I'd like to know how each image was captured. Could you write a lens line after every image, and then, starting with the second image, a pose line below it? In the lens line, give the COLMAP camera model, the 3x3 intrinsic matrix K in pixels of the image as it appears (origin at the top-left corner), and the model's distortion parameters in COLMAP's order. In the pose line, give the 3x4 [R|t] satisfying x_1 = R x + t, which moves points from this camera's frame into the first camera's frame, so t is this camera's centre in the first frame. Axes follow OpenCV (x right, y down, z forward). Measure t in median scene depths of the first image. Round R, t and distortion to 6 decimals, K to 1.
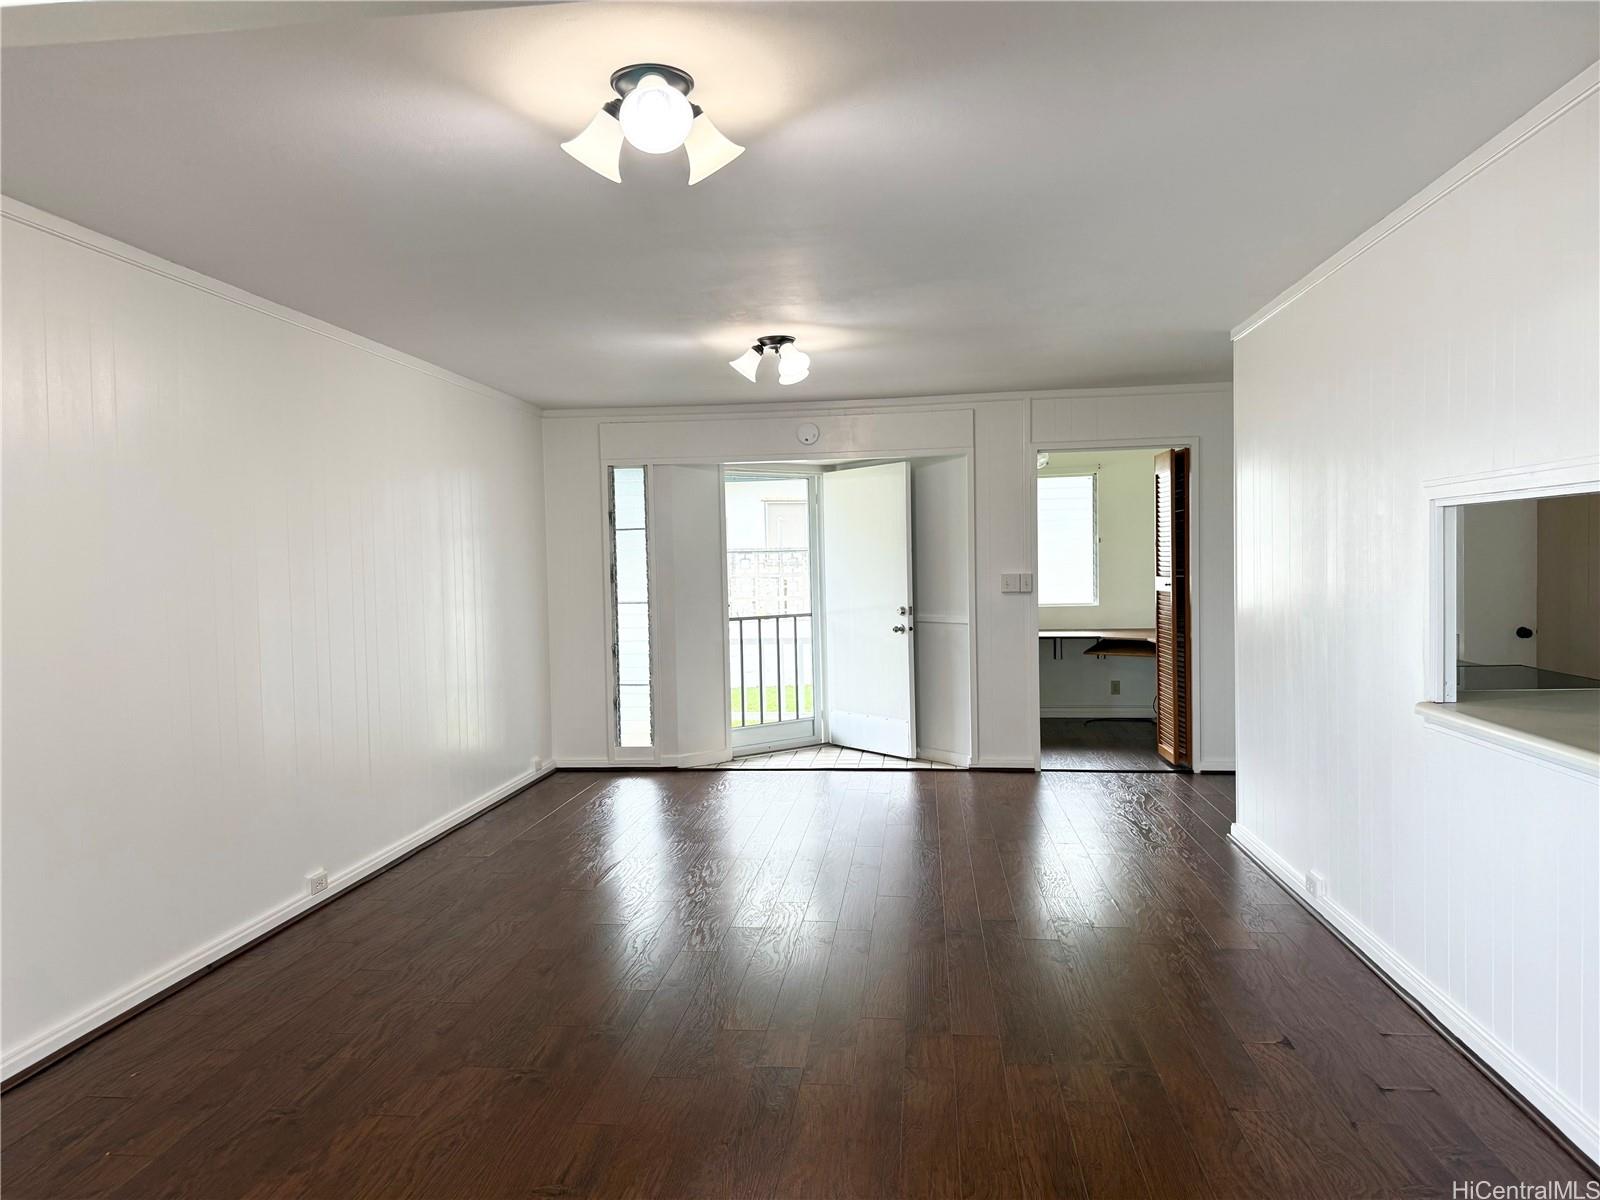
lens RADIAL K [[1115.1, 0, 783.4], [0, 1115.1, 592.7], [0, 0, 1]] dist [0.034445, -0.039525]
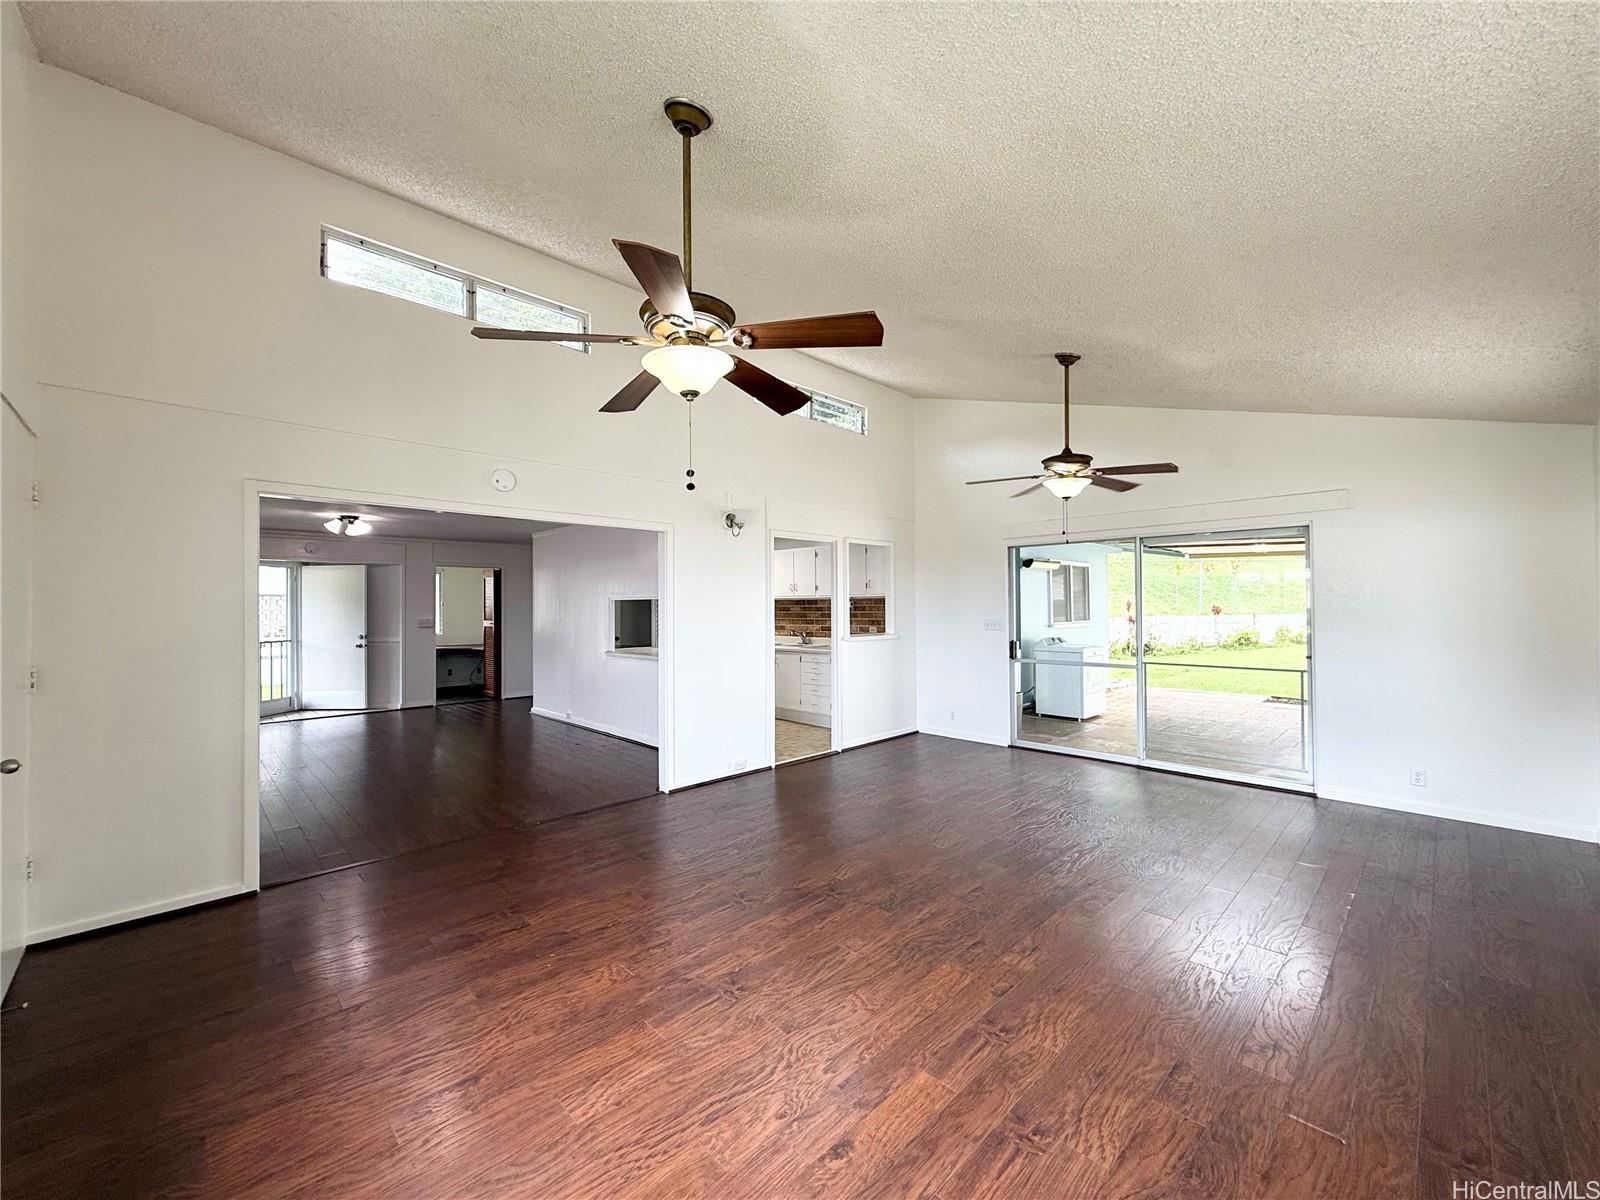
lens RADIAL K [[637.3, 0, 790.8], [0, 637.3, 598.2], [0, 0, 1]] dist [-0.000491, 0.000038]
pose [[0.631781, 0.028059, 0.774639, -0.310035], [0.015463, 0.998690, -0.048785, 0.014303], [-0.774993, 0.042799, 0.630519, -0.372360]]
